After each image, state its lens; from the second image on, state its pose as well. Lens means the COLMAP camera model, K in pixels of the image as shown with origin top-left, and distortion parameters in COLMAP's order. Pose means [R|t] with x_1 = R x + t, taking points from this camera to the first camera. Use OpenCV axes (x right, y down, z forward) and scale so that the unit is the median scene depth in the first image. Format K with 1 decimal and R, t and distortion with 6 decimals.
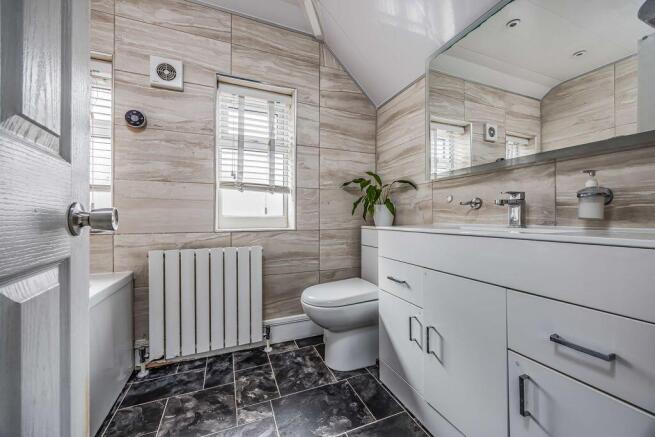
lens RADIAL K [[250.0, 0, 327.5], [0, 250.0, 216.4], [0, 0, 1]] dist [0.002481, 0.000225]
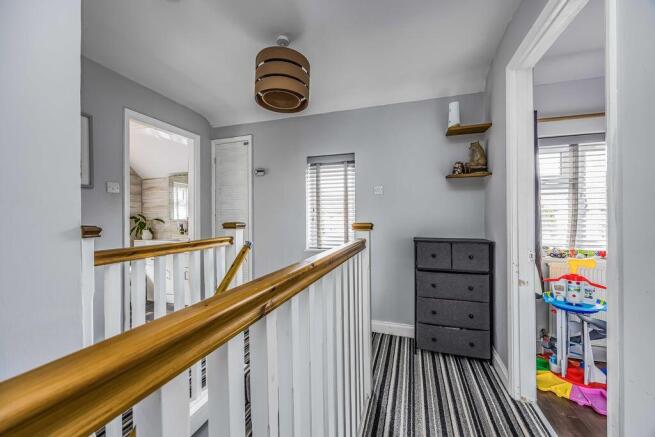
lens RADIAL K [[250.0, 0, 326.4], [0, 250.0, 220.0], [0, 0, 1]] dist [0.002481, 0.000225]
pose [[0.643075, -0.003576, 0.765795, -0.441488], [0.007834, 0.999967, -0.001909, -0.115940], [-0.765763, 0.007227, 0.643082, -1.591506]]
